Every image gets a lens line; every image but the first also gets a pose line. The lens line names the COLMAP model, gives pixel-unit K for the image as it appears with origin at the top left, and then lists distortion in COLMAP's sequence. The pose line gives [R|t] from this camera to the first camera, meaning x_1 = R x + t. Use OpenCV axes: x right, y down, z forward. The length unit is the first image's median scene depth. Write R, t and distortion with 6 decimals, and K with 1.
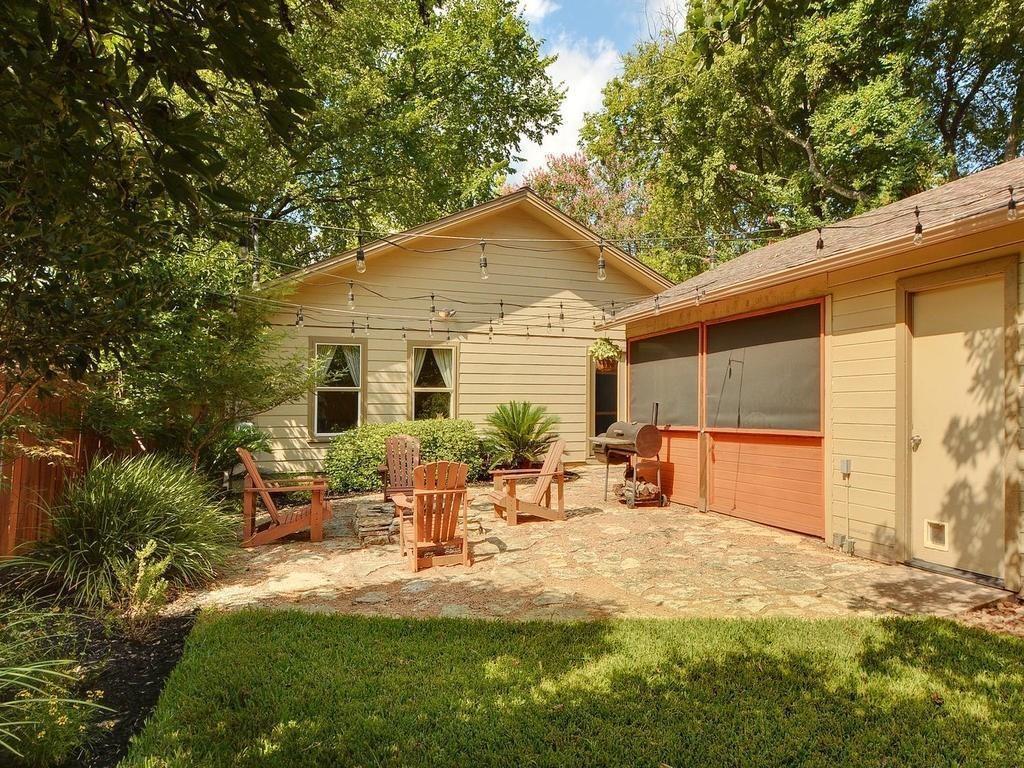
lens RADIAL K [[549.9, 0, 565.3], [0, 549.9, 408.7], [0, 0, 1]] dist [0.019633, 0.001335]
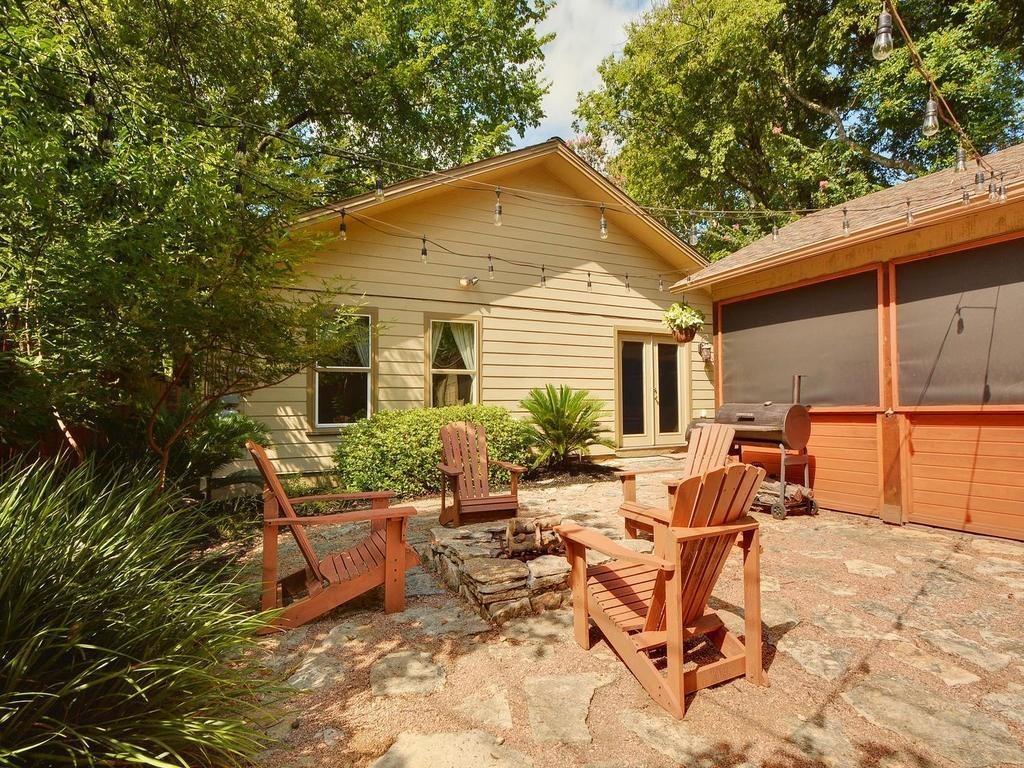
lens RADIAL K [[481.2, 0, 523.9], [0, 481.2, 402.9], [0, 0, 1]] dist [0.022275, -0.014436]
pose [[0.998152, -0.007664, 0.060274, -0.242593], [0.008133, 0.999939, -0.007539, 0.027177], [-0.060212, 0.008015, 0.998153, 0.356352]]
